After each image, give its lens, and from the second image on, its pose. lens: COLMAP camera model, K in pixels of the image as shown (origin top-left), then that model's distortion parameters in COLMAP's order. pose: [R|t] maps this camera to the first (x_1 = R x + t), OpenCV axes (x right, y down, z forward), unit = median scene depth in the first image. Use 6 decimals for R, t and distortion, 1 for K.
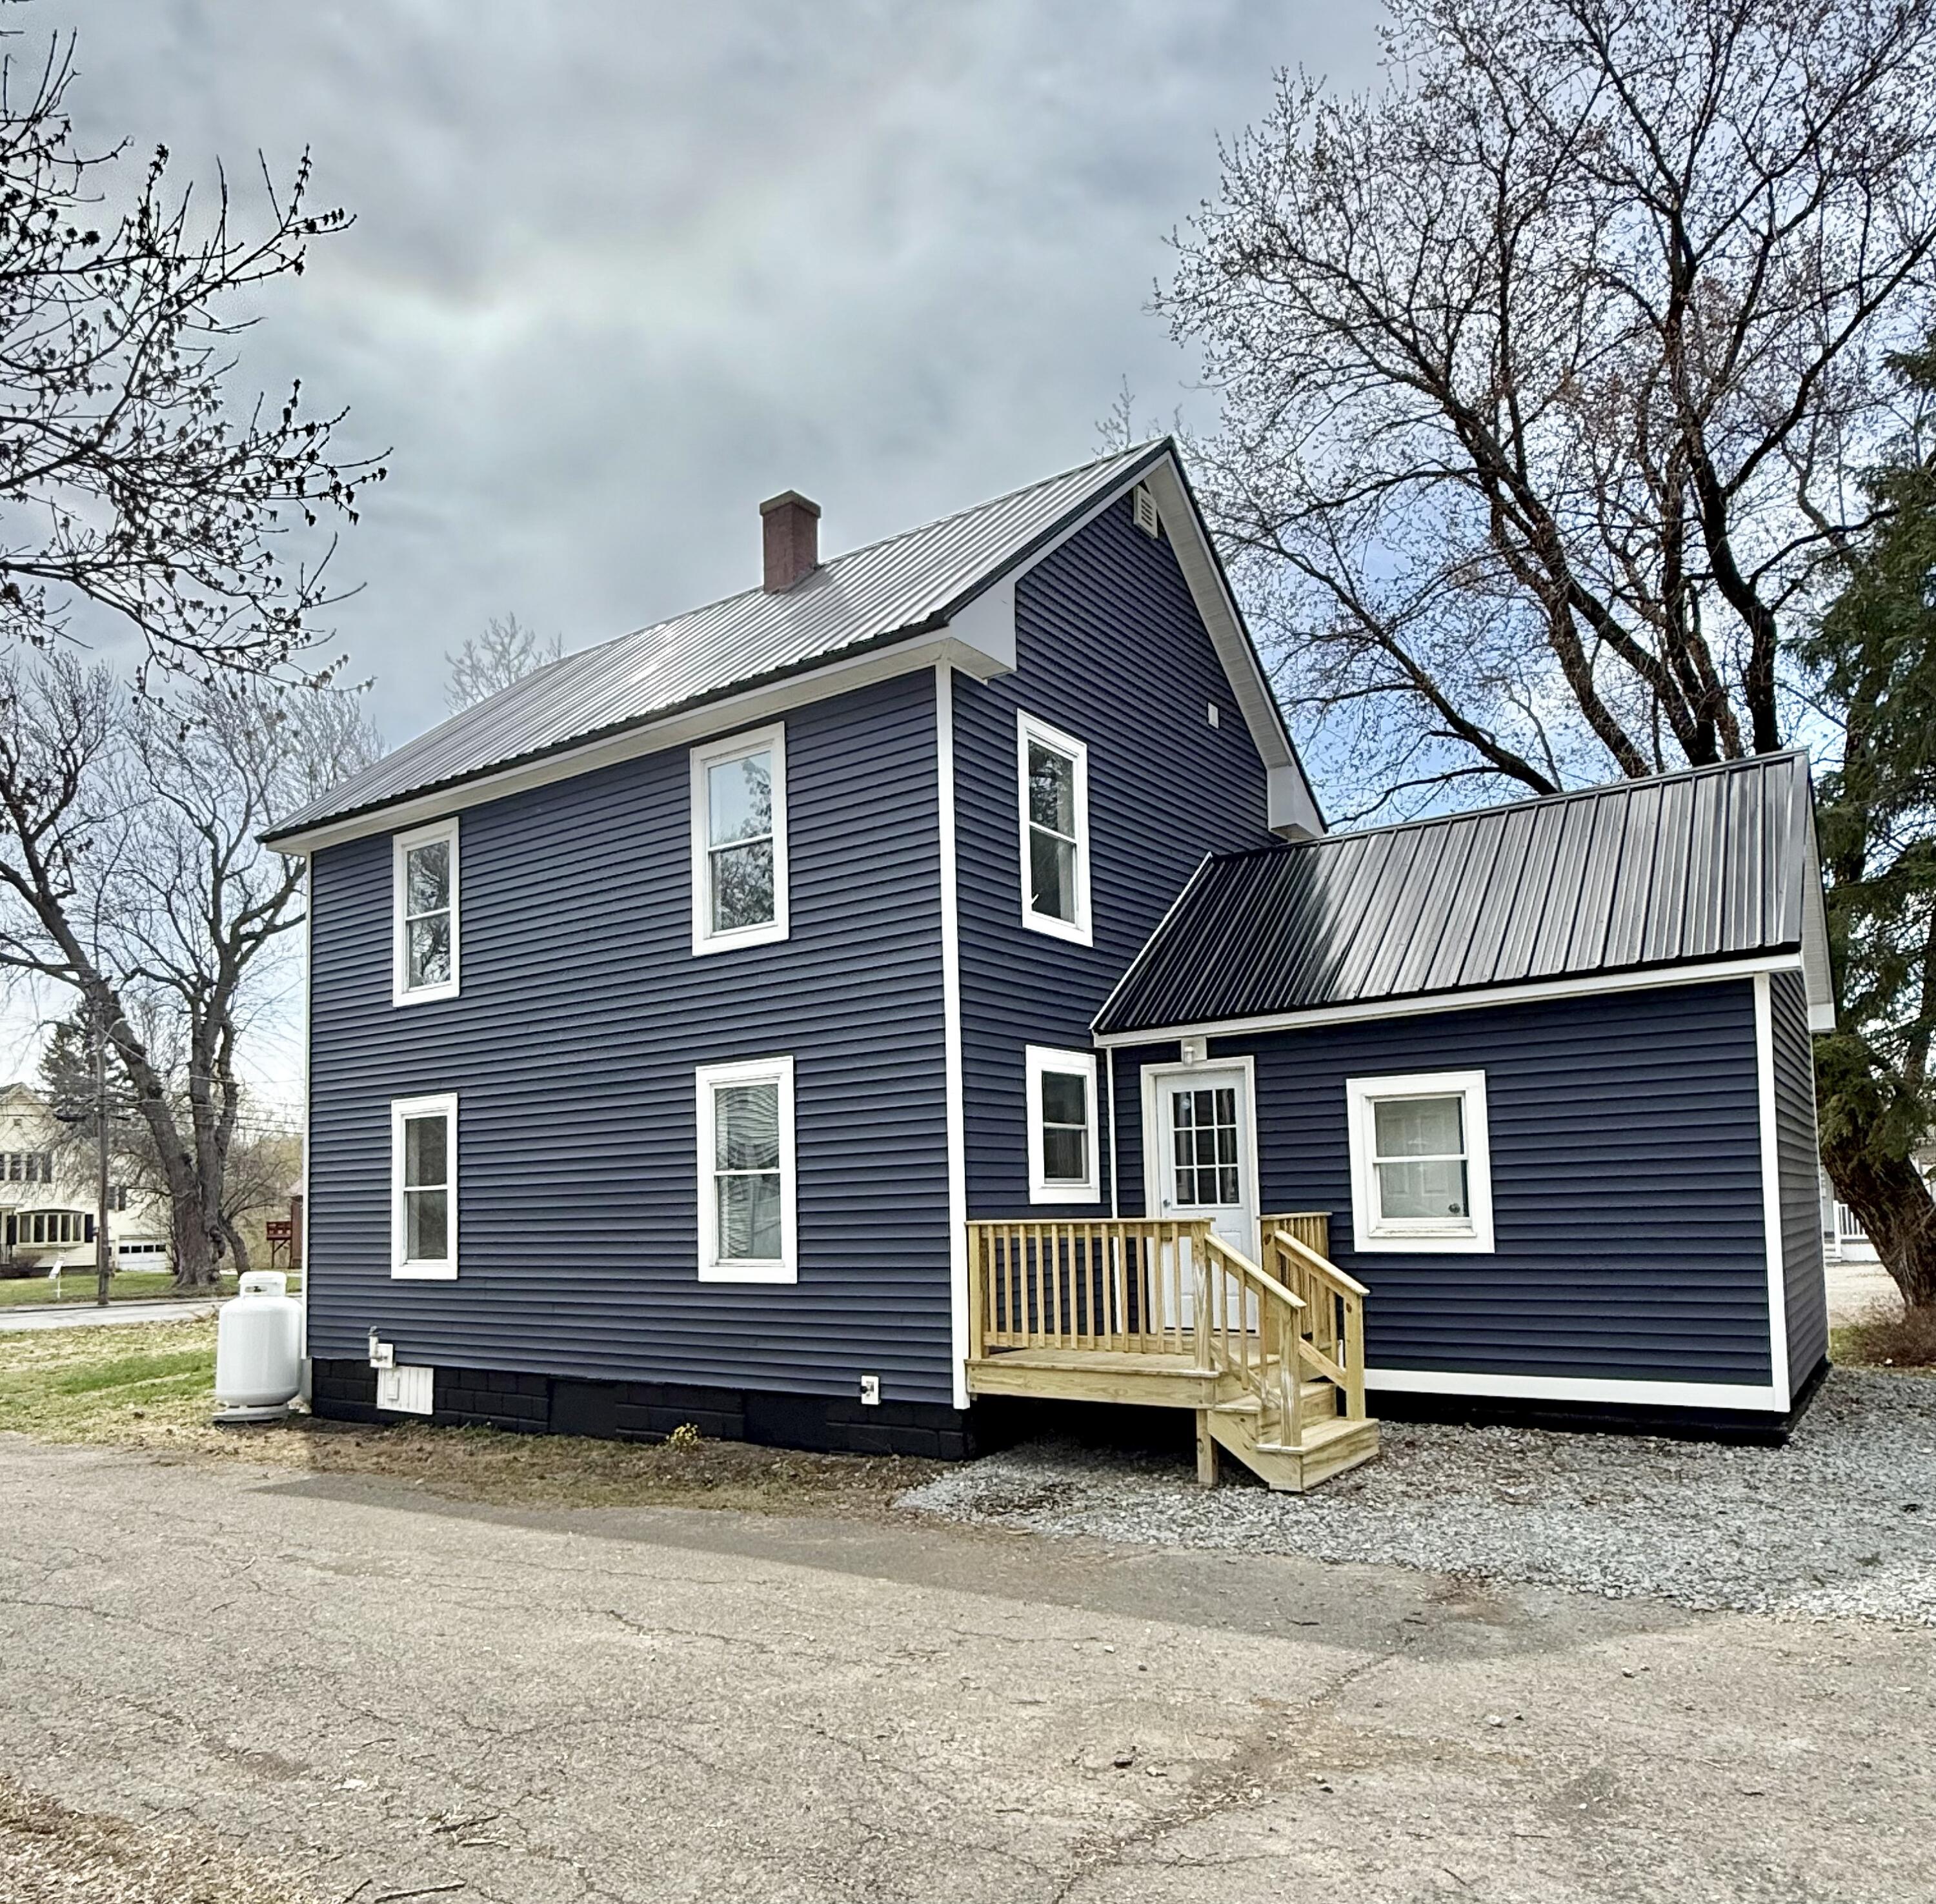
lens RADIAL K [[1432.9, 0, 972.1], [0, 1432.9, 960.2], [0, 0, 1]] dist [-0.000958, -0.005839]
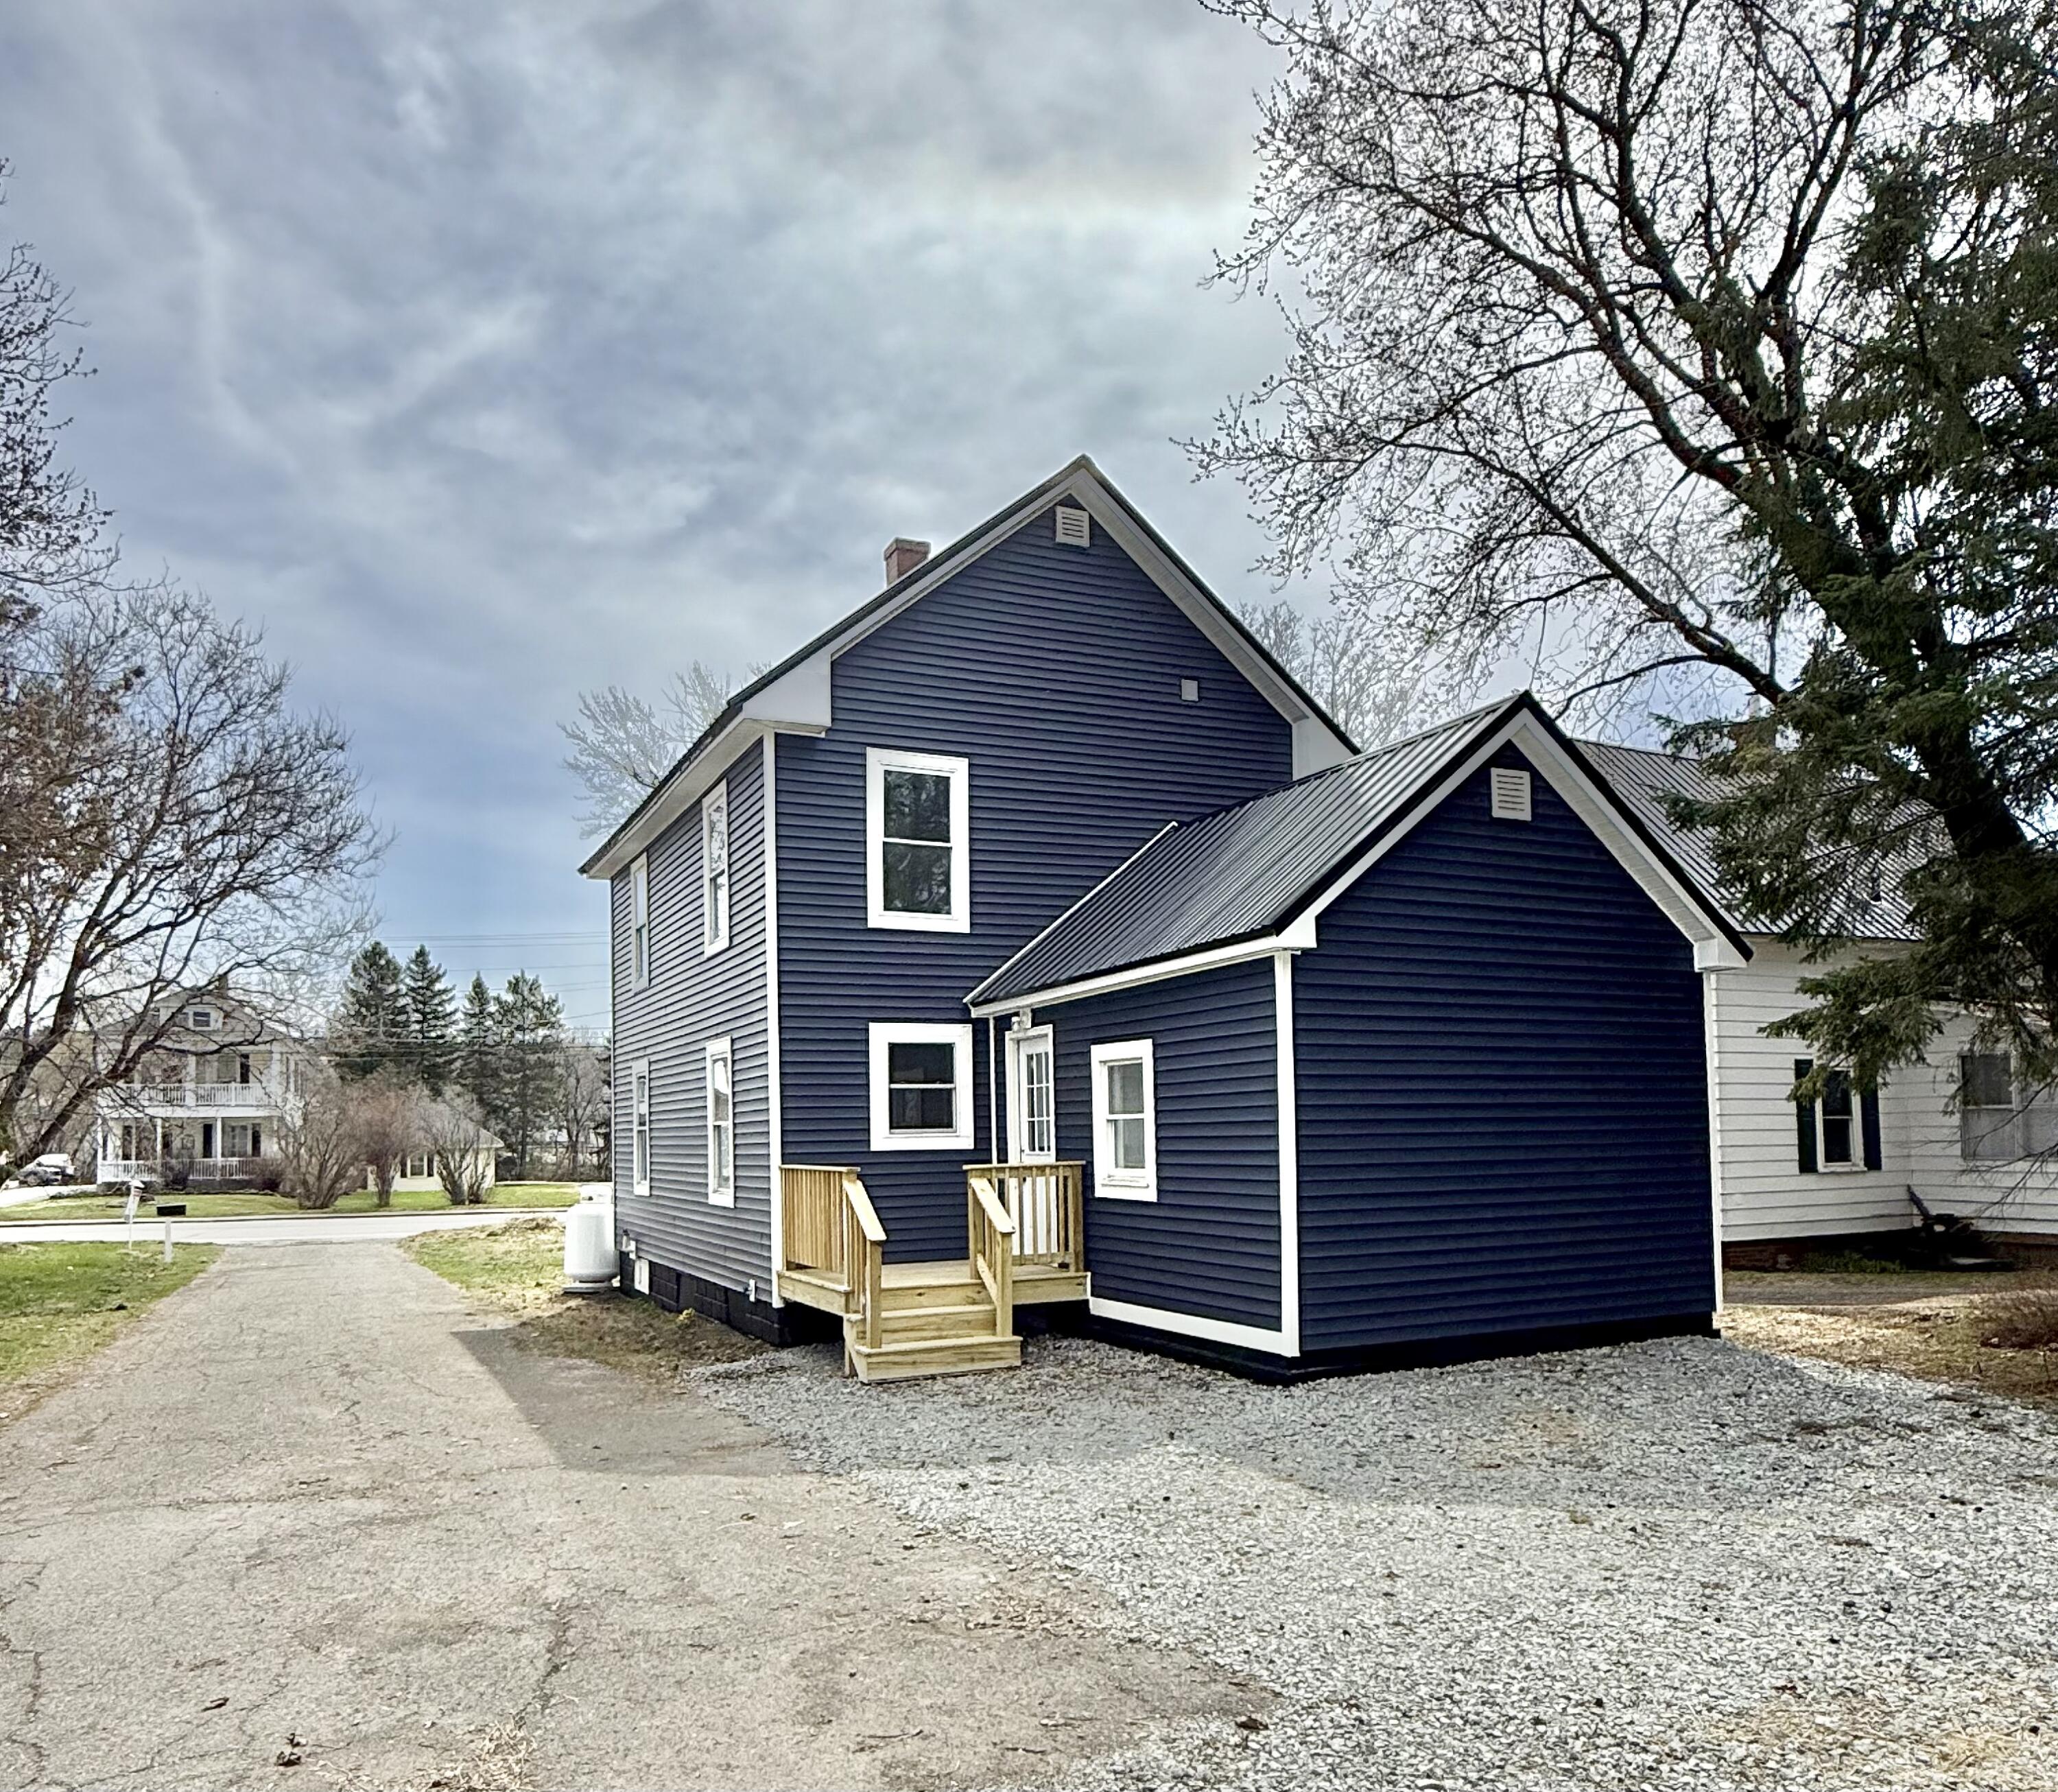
lens RADIAL K [[1549.6, 0, 1022.0], [0, 1549.6, 884.9], [0, 0, 1]] dist [-0.001754, 0.001113]
pose [[0.862320, -0.072111, -0.501202, 0.801455], [0.084646, 0.996409, 0.002275, -0.049875], [0.499238, -0.044386, 0.865327, -0.087252]]
